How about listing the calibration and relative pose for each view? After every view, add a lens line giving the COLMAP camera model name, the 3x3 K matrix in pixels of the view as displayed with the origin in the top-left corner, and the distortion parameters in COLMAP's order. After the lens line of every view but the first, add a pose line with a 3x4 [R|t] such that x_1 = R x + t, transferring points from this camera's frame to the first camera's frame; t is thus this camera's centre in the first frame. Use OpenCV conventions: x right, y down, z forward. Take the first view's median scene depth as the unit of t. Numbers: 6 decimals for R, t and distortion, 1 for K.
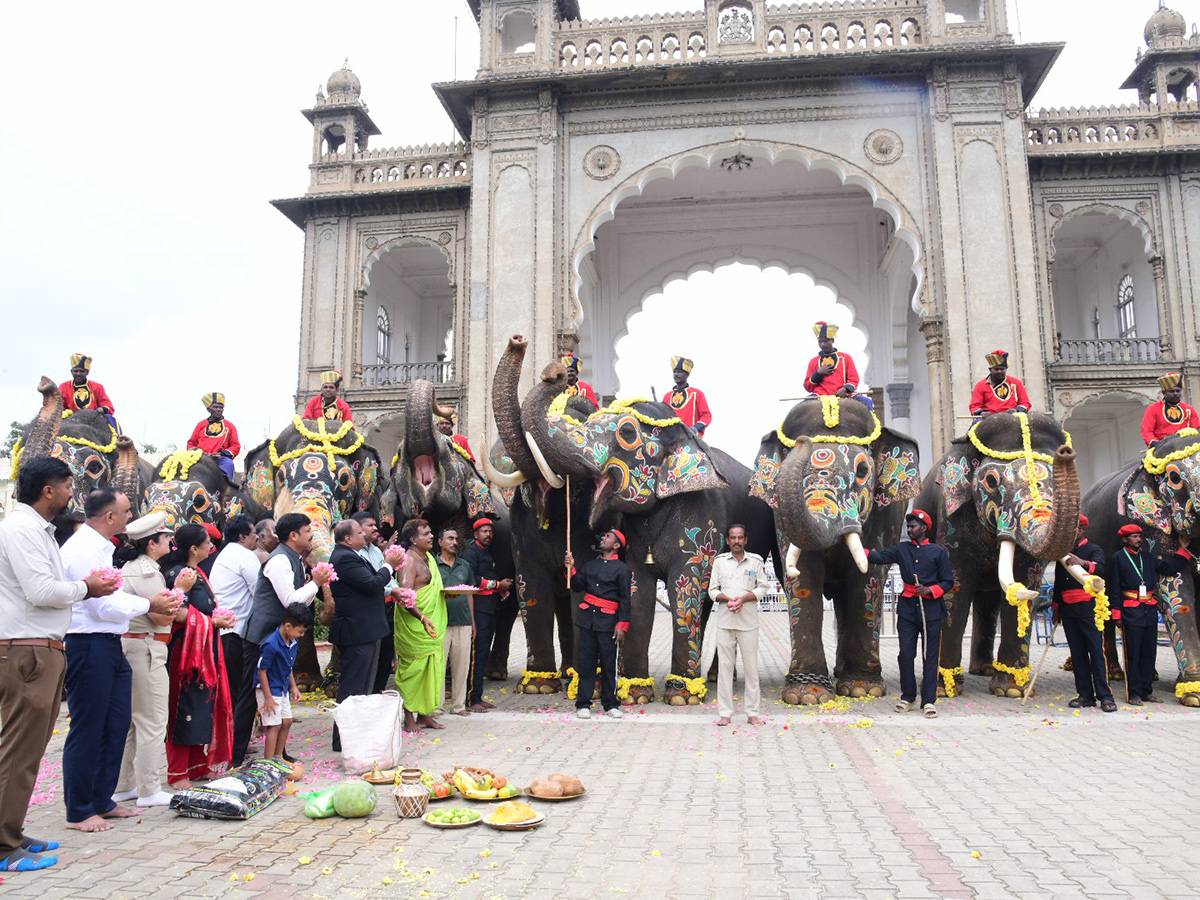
lens RADIAL K [[931.5, 0, 594.8], [0, 931.5, 461.2], [0, 0, 1]] dist [-0.121662, 0.069270]
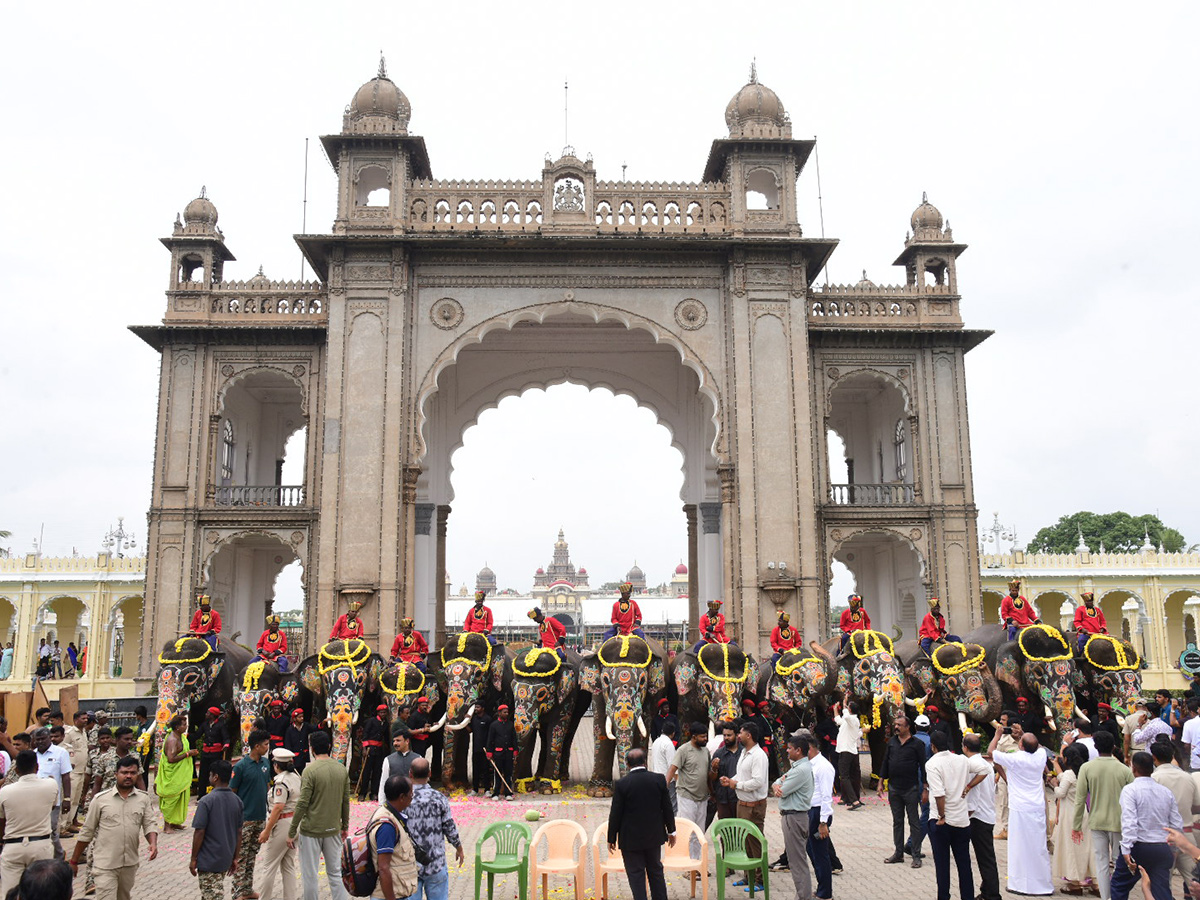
lens RADIAL K [[1056.4, 0, 601.5], [0, 1056.4, 455.7], [0, 0, 1]] dist [-0.055177, 0.011656]
pose [[0.984110, 0.027032, 0.175488, -0.027965], [-0.016202, 0.997891, -0.062856, -0.073995], [-0.176817, 0.059014, 0.982473, -0.290103]]
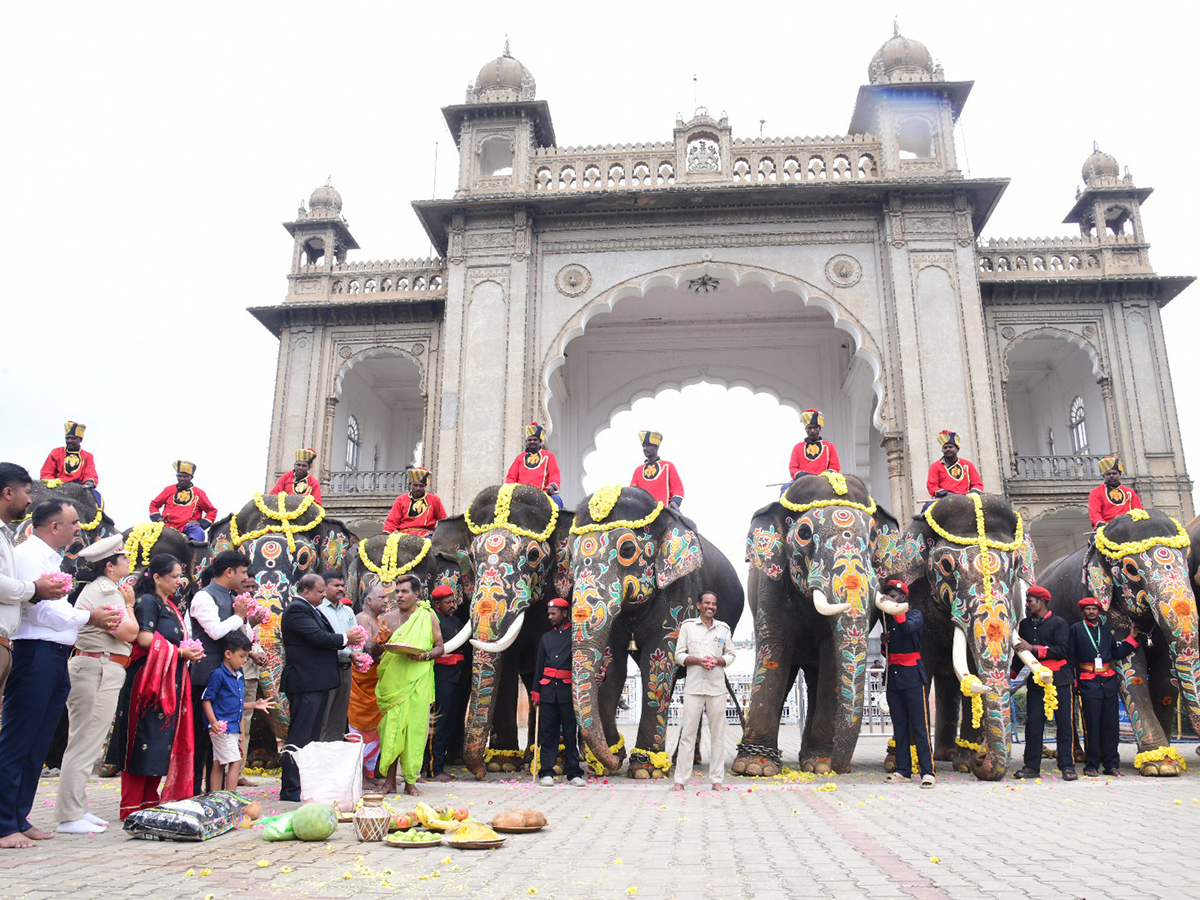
lens RADIAL K [[932.7, 0, 602.5], [0, 932.7, 455.8], [0, 0, 1]] dist [-0.128799, 0.089726]
pose [[0.998924, 0.019166, 0.042236, -0.000112], [-0.013159, 0.990320, -0.138176, 0.014153], [-0.044475, 0.137472, 0.989507, -0.005399]]
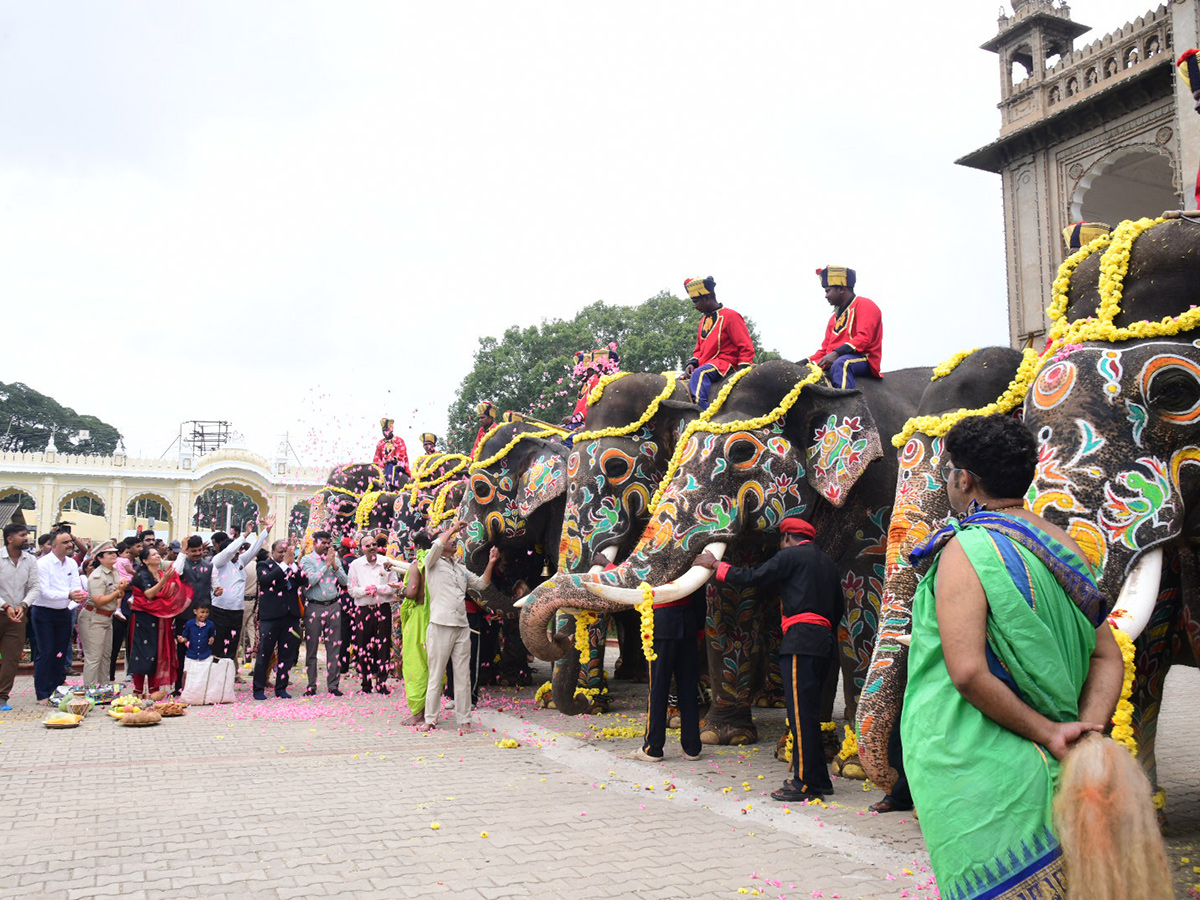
lens RADIAL K [[1033.3, 0, 511.2], [0, 1033.3, 450.2], [0, 0, 1]] dist [-0.092915, 0.088419]
pose [[0.502506, -0.097628, -0.859044, 0.271891], [0.098592, 0.993593, -0.055246, 0.010781], [0.858934, -0.056933, 0.508912, 0.100728]]
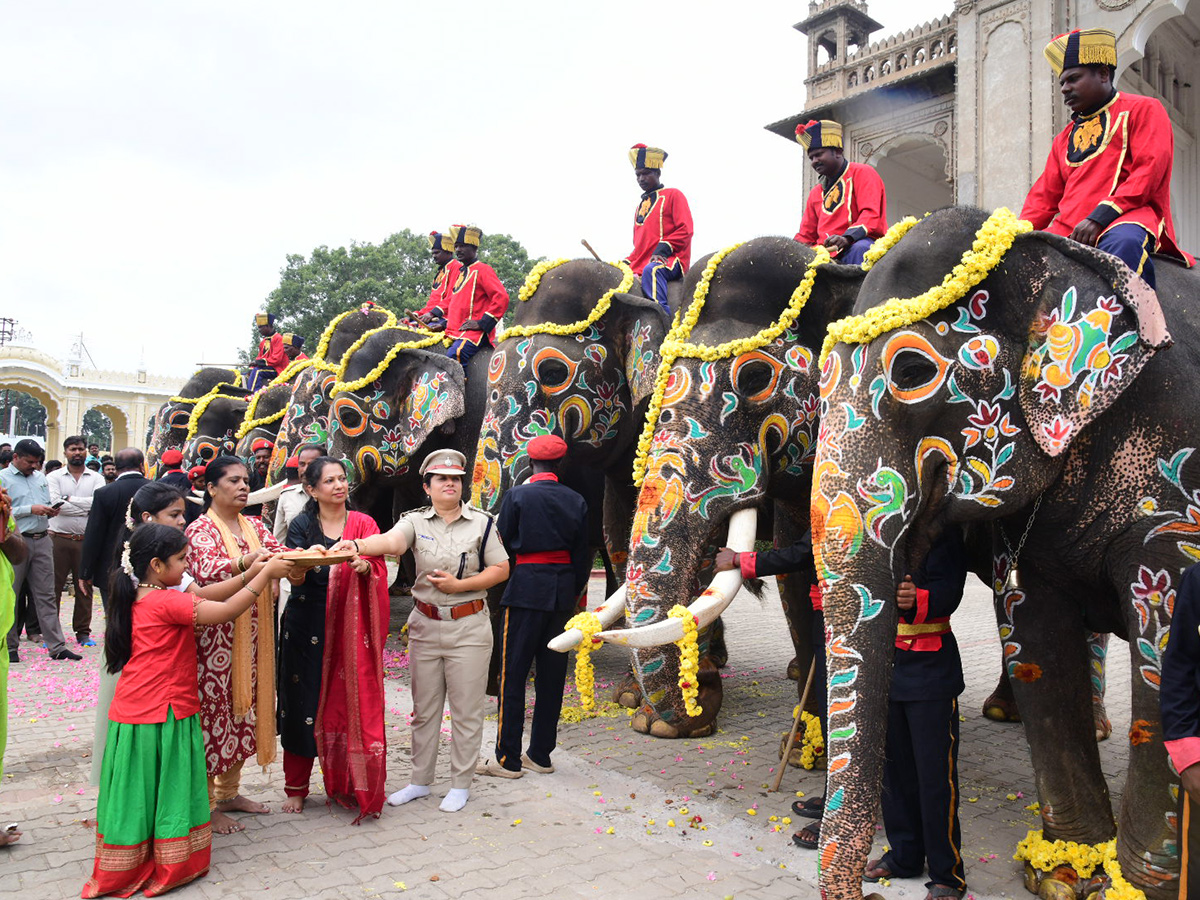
lens RADIAL K [[931.5, 0, 594.8], [0, 931.5, 461.2], [0, 0, 1]] dist [-0.121662, 0.069270]
pose [[0.742169, 0.002805, -0.670207, 0.180573], [0.047311, 0.997277, 0.056565, 0.010663], [0.668541, -0.073689, 0.740016, 0.125473]]
